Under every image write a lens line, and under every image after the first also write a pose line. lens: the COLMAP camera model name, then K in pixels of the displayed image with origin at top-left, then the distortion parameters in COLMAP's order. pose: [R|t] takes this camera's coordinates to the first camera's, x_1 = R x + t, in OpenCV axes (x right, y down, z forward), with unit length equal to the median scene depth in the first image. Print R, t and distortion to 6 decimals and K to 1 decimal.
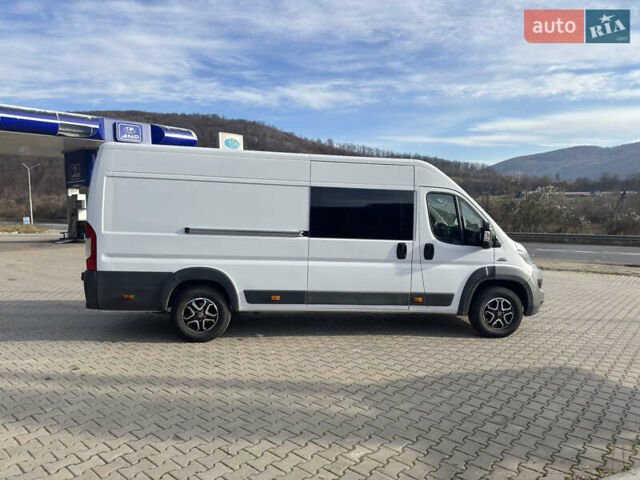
lens RADIAL K [[448.7, 0, 320.0], [0, 448.7, 240.0], [0, 0, 1]] dist [0.062174, -0.076476]
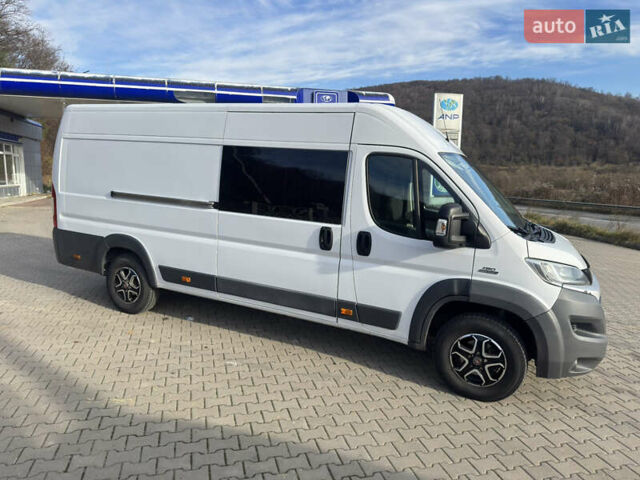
lens RADIAL K [[448.7, 0, 320.0], [0, 448.7, 240.0], [0, 0, 1]] dist [0.062174, -0.076476]
pose [[0.830724, 0.099600, -0.547702, 0.550148], [-0.061533, 0.994264, 0.087478, -0.033211], [0.553273, -0.038968, 0.832088, 0.416246]]
